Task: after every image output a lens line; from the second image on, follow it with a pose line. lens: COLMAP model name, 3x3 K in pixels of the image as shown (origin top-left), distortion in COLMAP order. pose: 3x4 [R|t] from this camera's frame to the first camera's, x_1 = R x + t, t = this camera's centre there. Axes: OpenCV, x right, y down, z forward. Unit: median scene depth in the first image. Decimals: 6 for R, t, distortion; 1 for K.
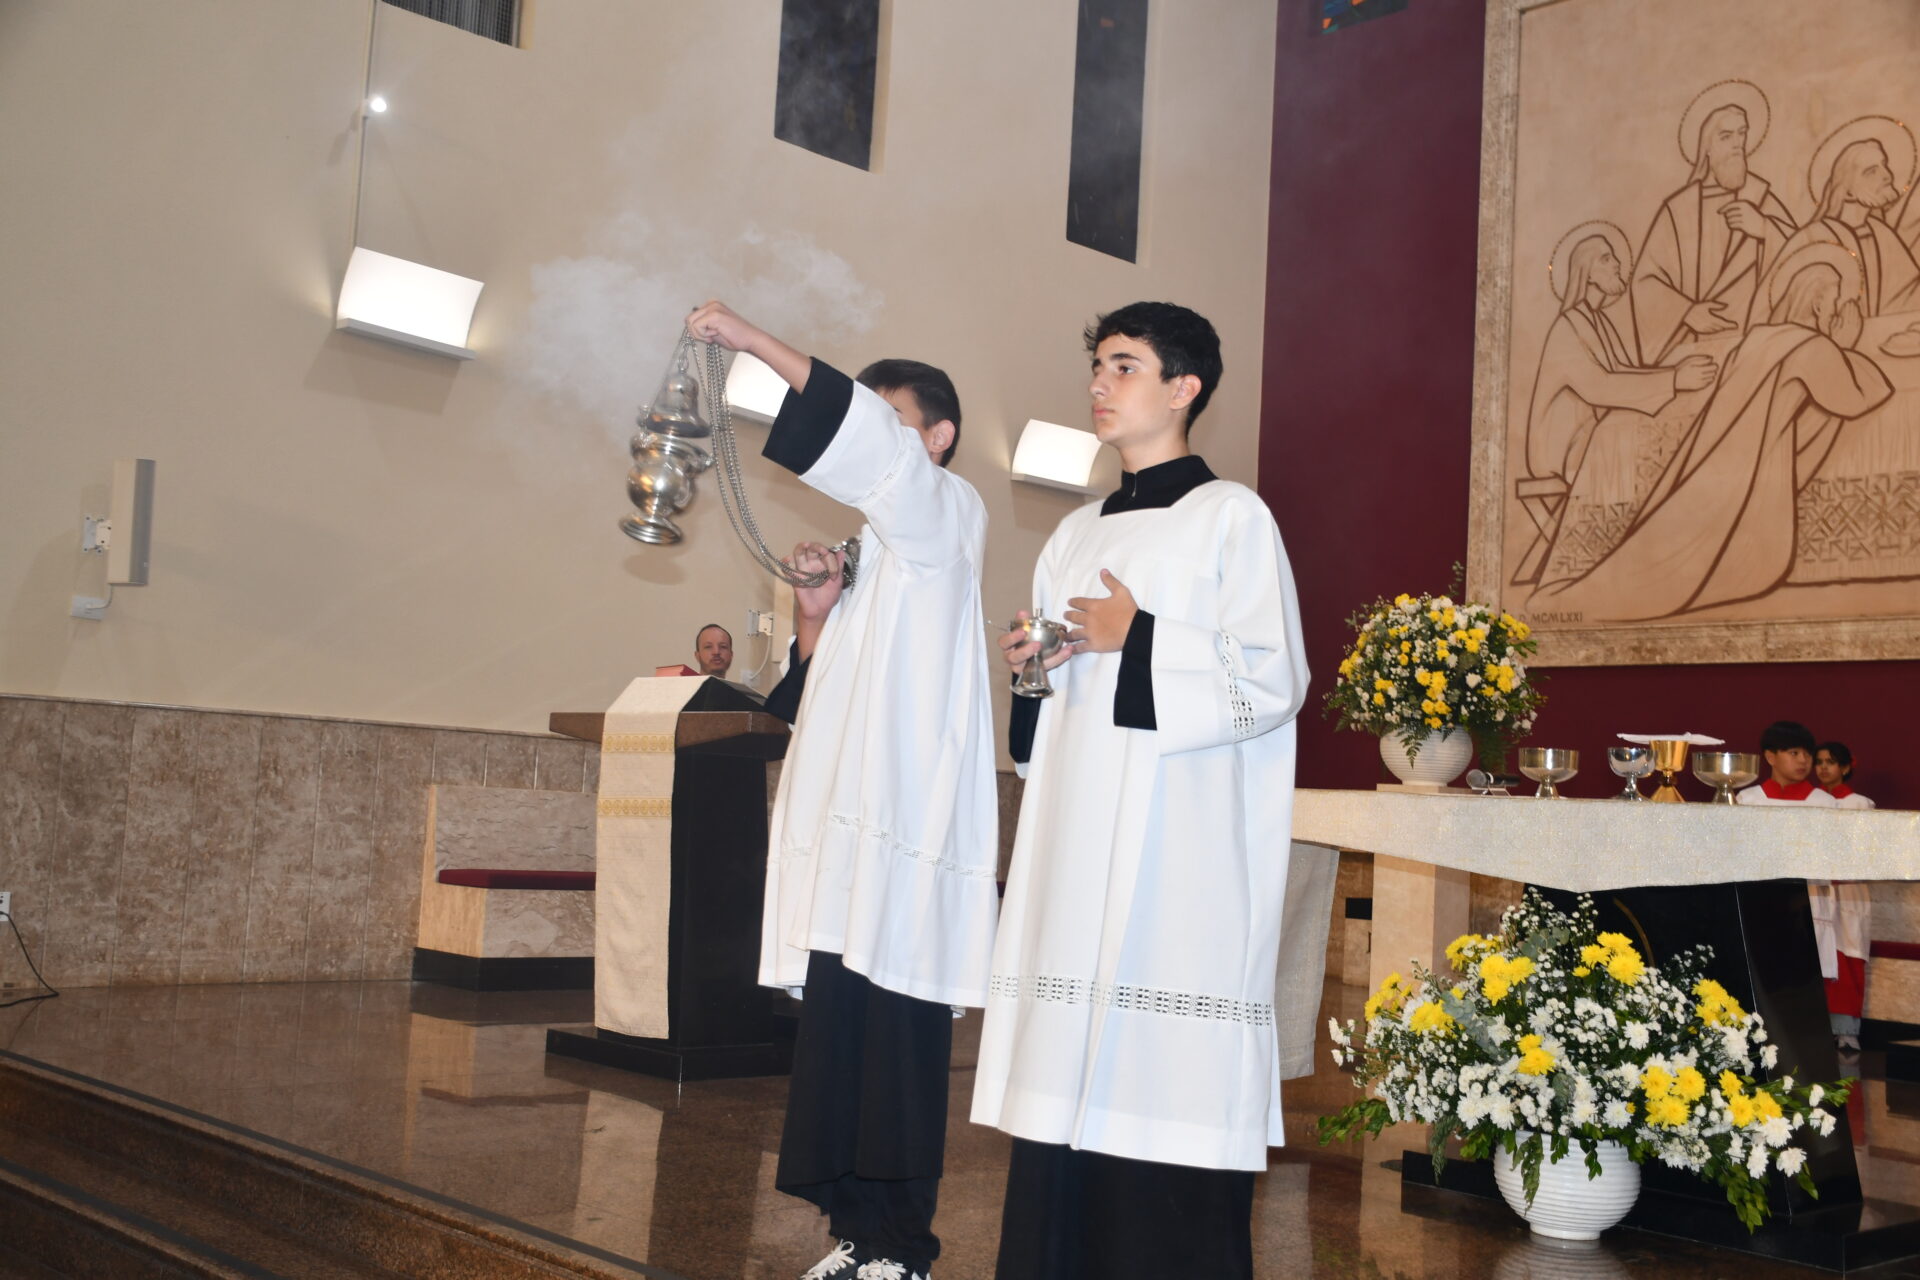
lens RADIAL K [[2008.4, 0, 951.5], [0, 2008.4, 647.9], [0, 0, 1]] dist [-0.042731, 0.265130]
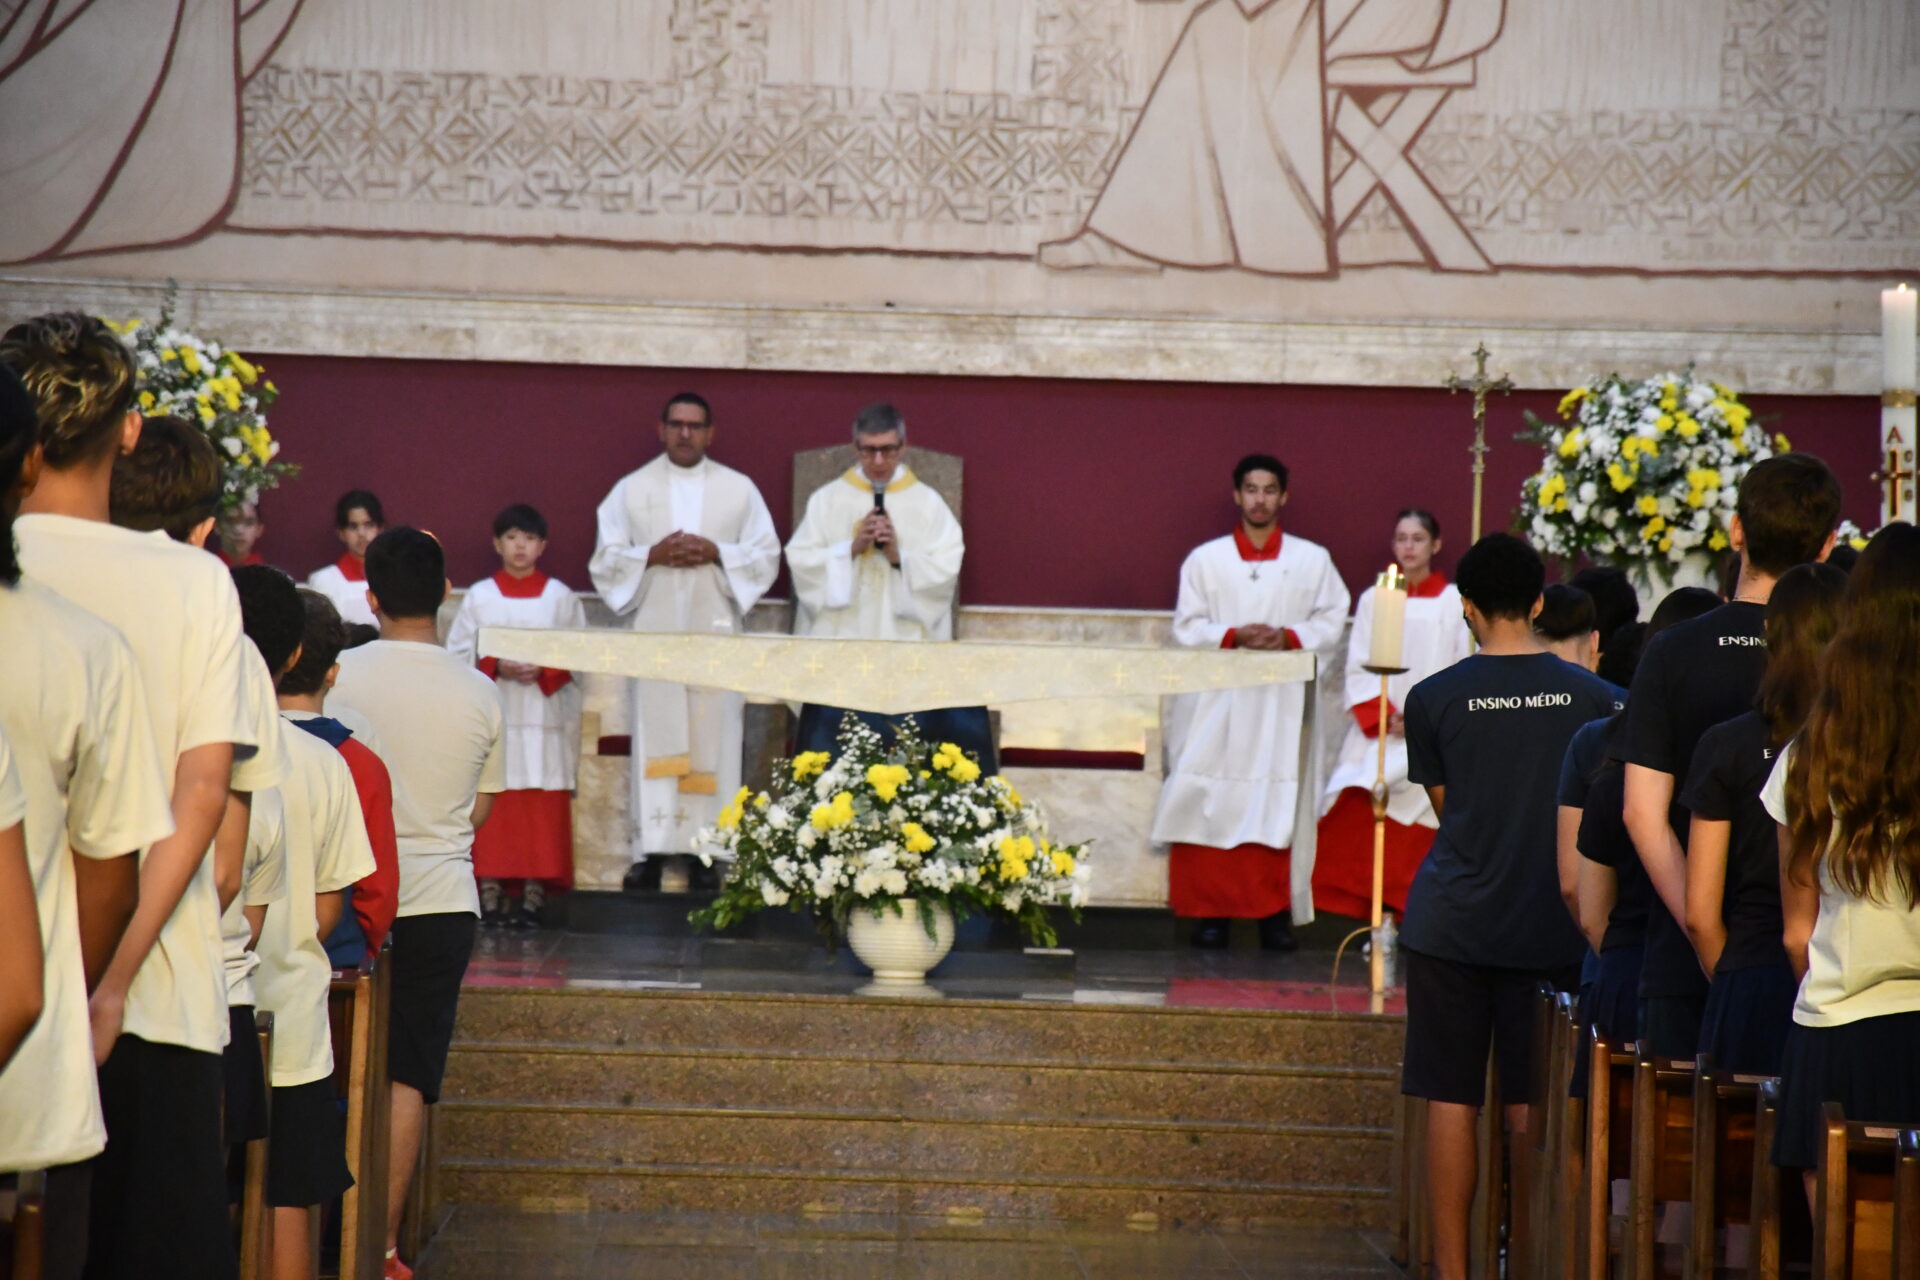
lens RADIAL K [[11910.1, 0, 974.0], [0, 11910.1, 664.6], [0, 0, 1]] dist [3.651263, -28.489851]
pose [[0.679399, -0.031286, 0.733102, -2.303702], [-0.055629, 0.994019, 0.093976, -0.275289], [-0.731657, -0.104629, 0.673595, -1.823377]]
